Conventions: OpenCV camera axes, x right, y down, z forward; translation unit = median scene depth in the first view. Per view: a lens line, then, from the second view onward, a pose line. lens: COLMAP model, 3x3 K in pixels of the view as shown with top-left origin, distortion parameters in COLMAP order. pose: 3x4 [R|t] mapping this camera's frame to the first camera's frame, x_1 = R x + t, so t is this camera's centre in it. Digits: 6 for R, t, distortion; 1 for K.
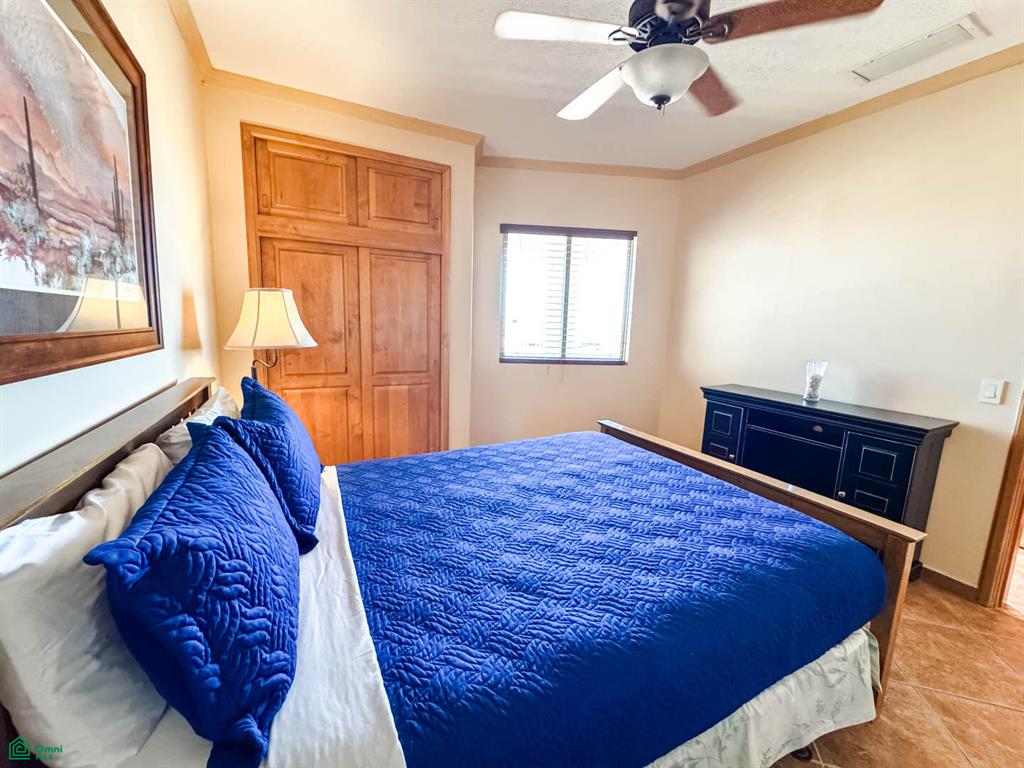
lens RADIAL K [[407.5, 0, 506.6], [0, 407.5, 382.1], [0, 0, 1]] dist [-0.000427, -0.000072]
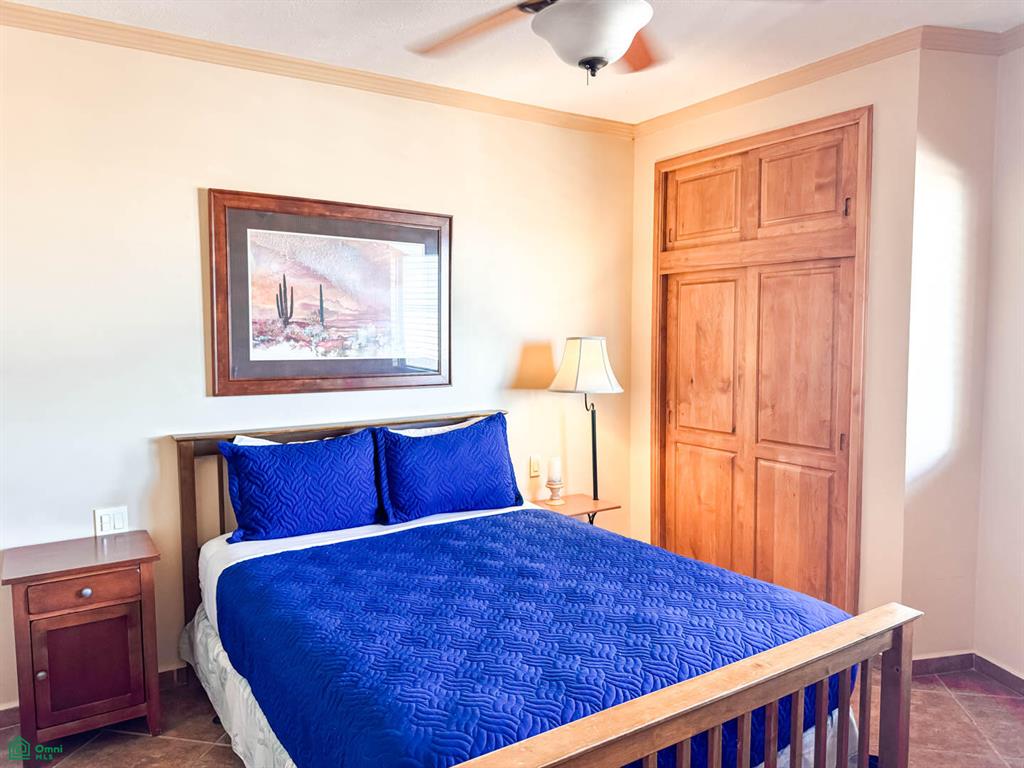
lens RADIAL K [[729.9, 0, 508.1], [0, 729.9, 385.0], [0, 0, 1]] dist [0.049961, -0.054309]
pose [[0.111272, 0.047675, -0.992646, 0.894340], [-0.140023, 0.989636, 0.031835, -0.097169], [0.983876, 0.135451, 0.116795, 0.429460]]
